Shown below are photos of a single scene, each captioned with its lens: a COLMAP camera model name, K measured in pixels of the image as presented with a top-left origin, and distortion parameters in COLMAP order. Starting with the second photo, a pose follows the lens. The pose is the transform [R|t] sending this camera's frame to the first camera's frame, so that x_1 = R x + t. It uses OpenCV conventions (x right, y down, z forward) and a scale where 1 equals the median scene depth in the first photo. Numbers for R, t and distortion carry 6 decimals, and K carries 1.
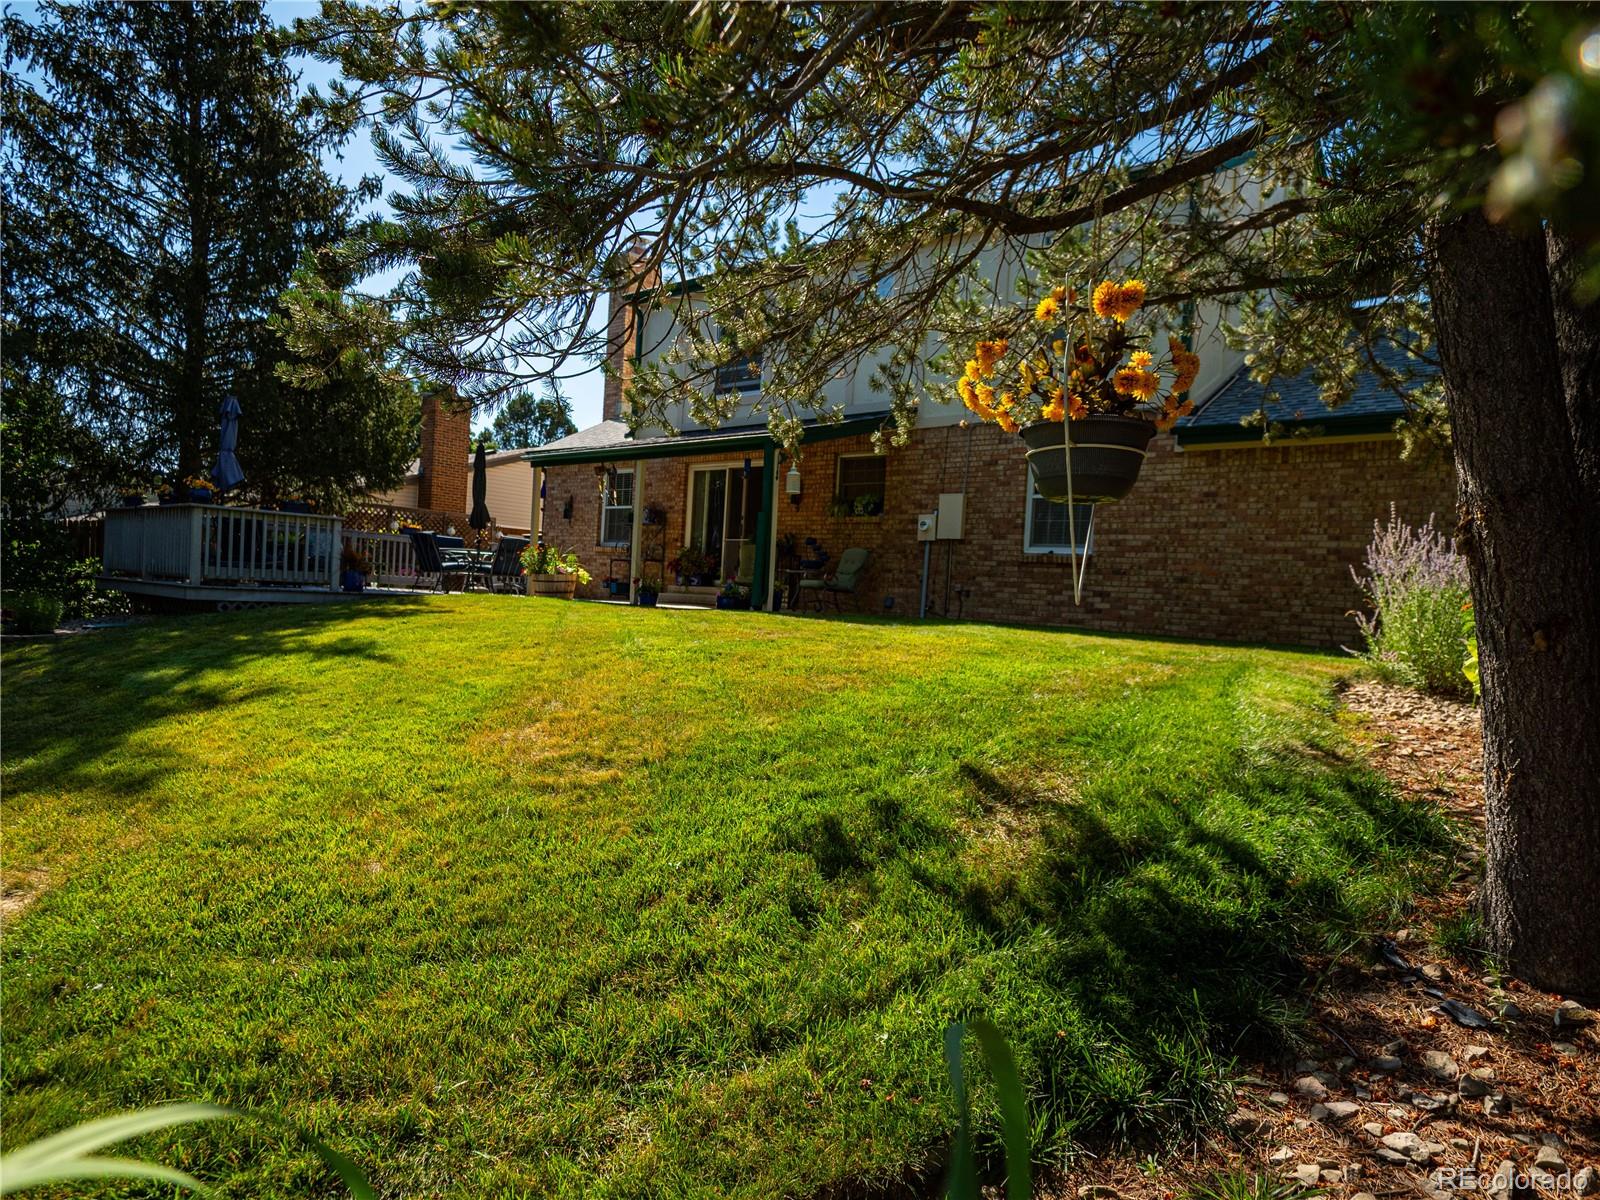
lens RADIAL K [[927.5, 0, 816.4], [0, 927.5, 619.6], [0, 0, 1]] dist [-0.008993, 0.000578]
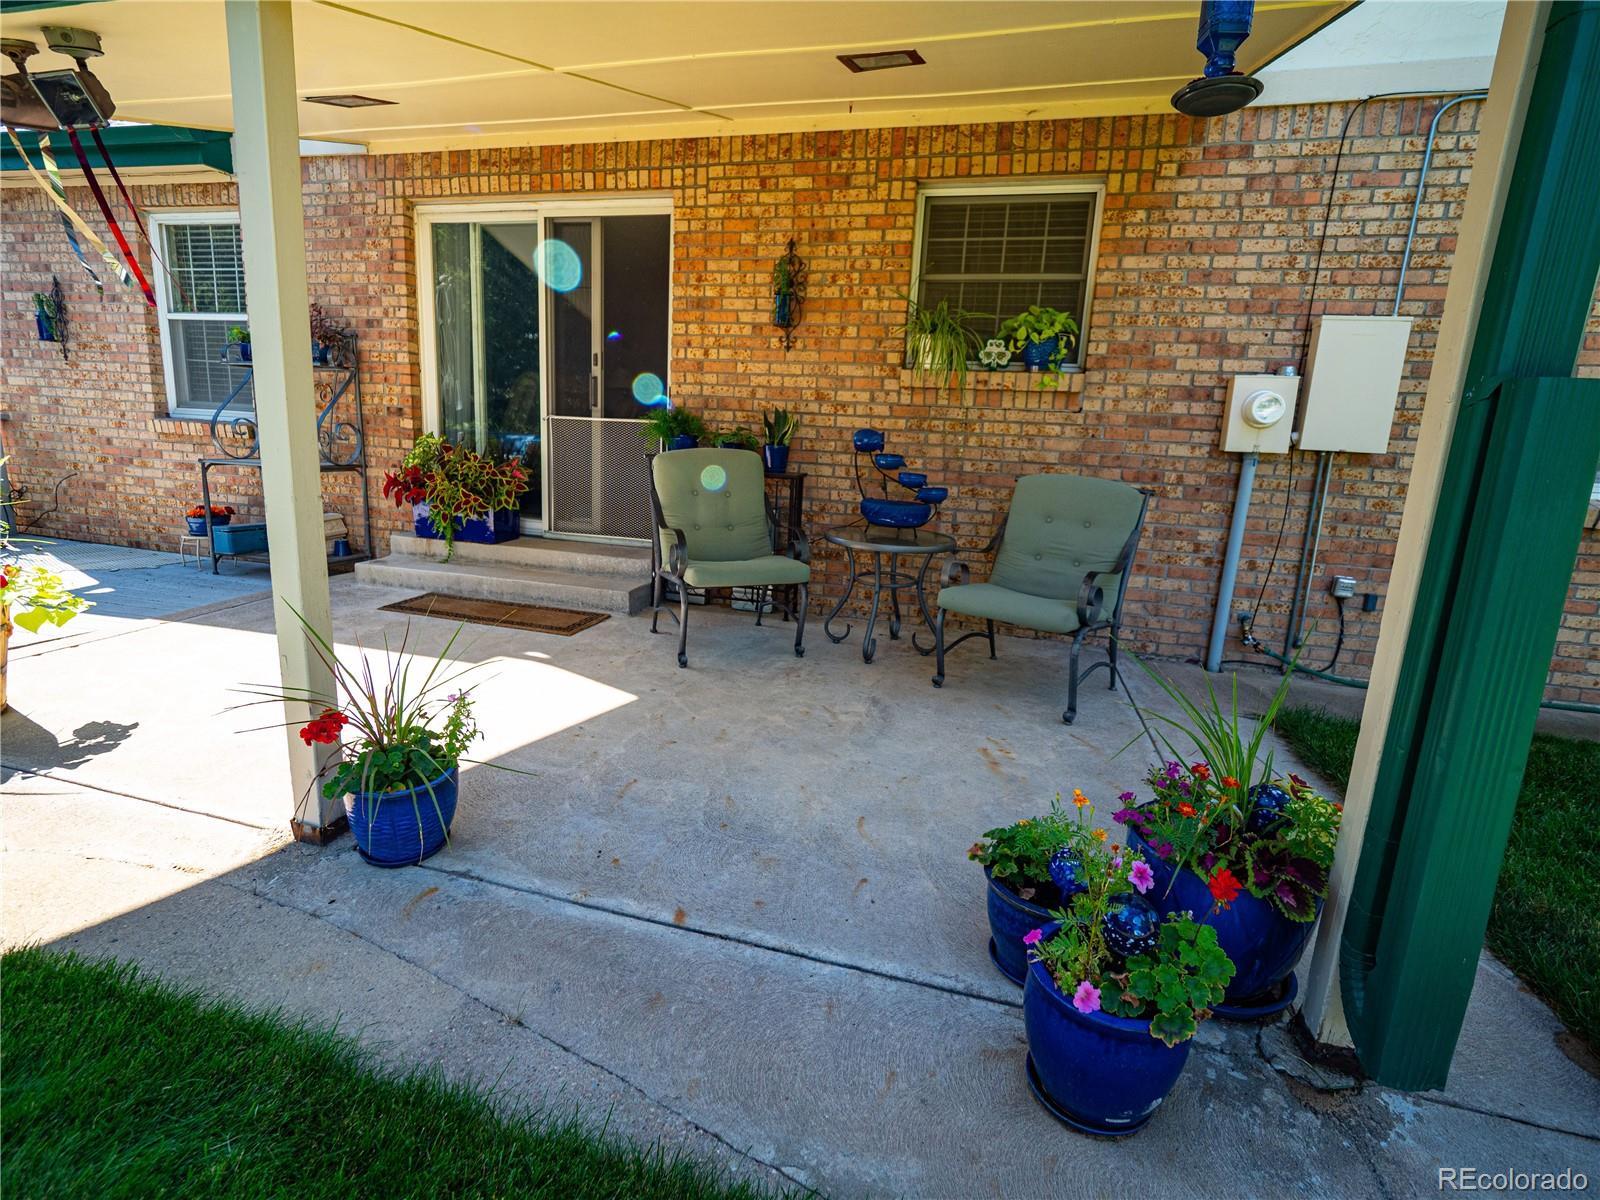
lens RADIAL K [[767.9, 0, 803.7], [0, 767.9, 598.3], [0, 0, 1]] dist [-0.005053, 0.004002]
pose [[0.920823, -0.080864, 0.381504, -0.161607], [0.006688, 0.981396, 0.191876, -0.091605], [-0.389923, -0.174132, 0.904234, 0.829546]]
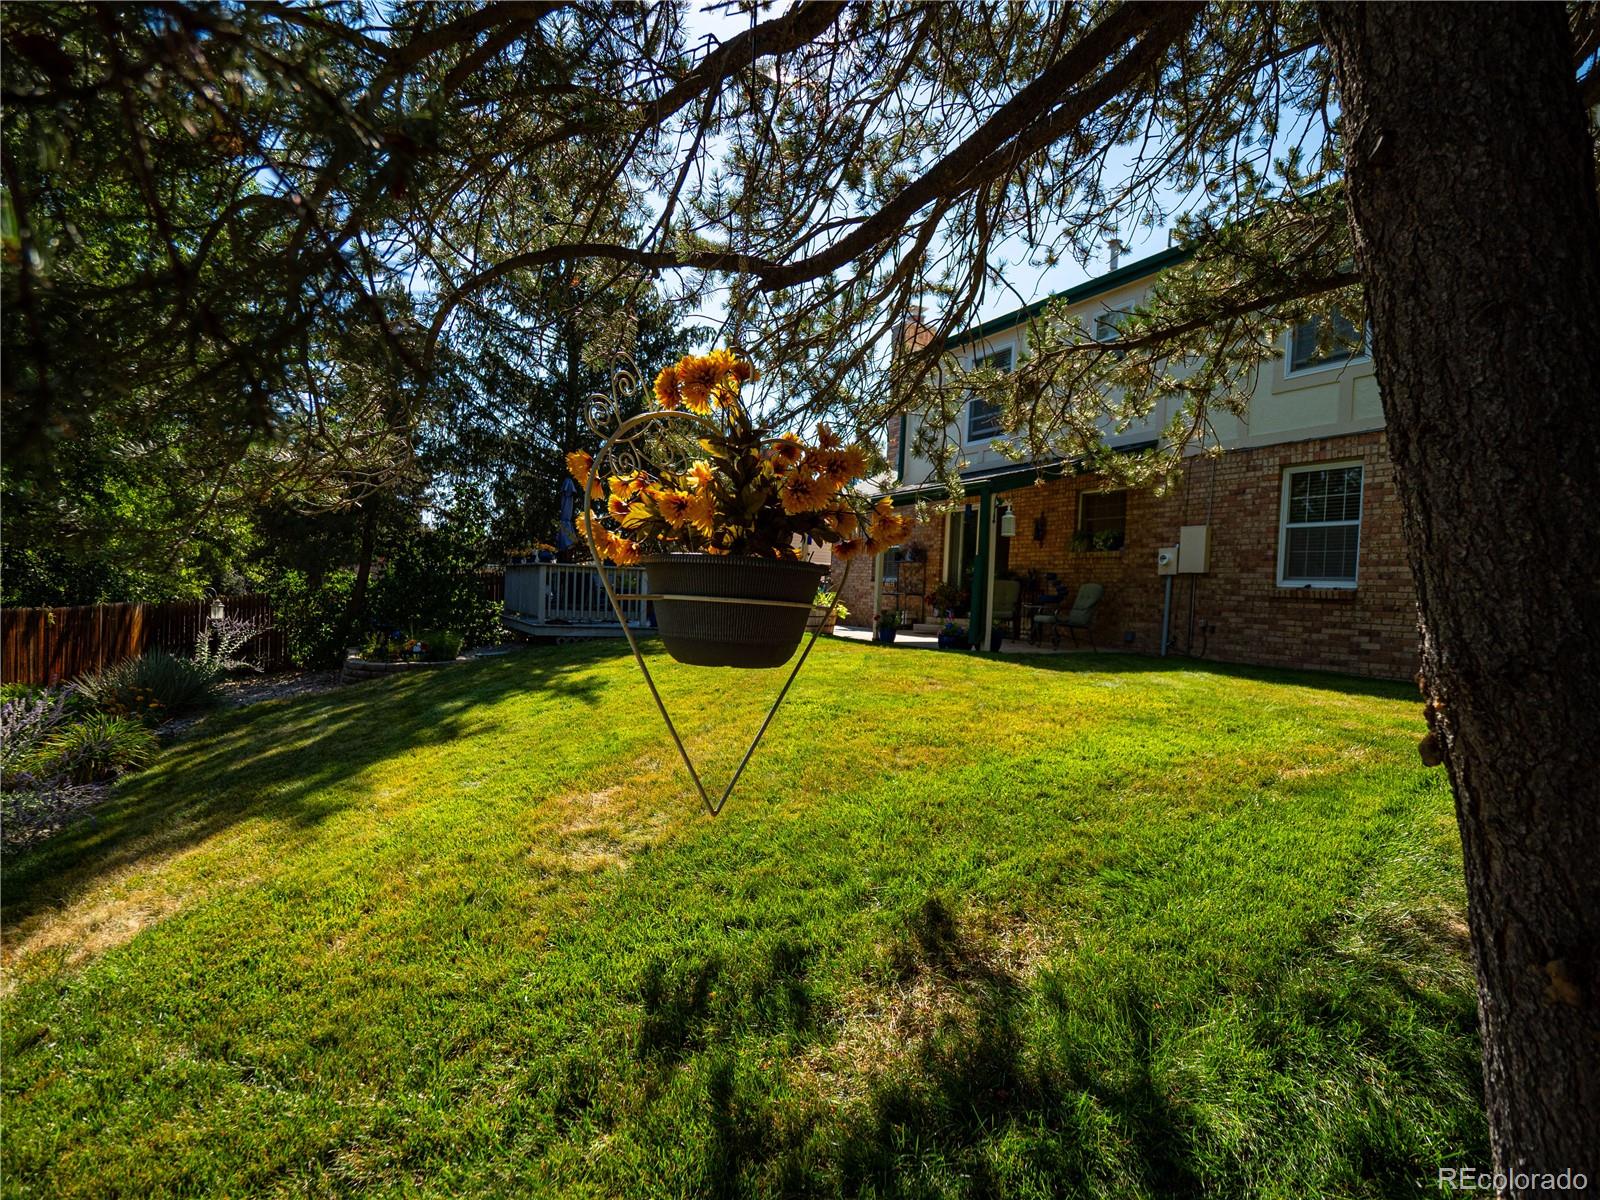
lens RADIAL K [[806.0, 0, 802.1], [0, 806.0, 613.4], [0, 0, 1]] dist [-0.002576, -0.000110]
pose [[0.923468, -0.004336, -0.383650, 0.092500], [-0.004513, 0.999744, -0.022164, -0.024951], [0.383648, 0.022199, 0.923213, 0.073358]]
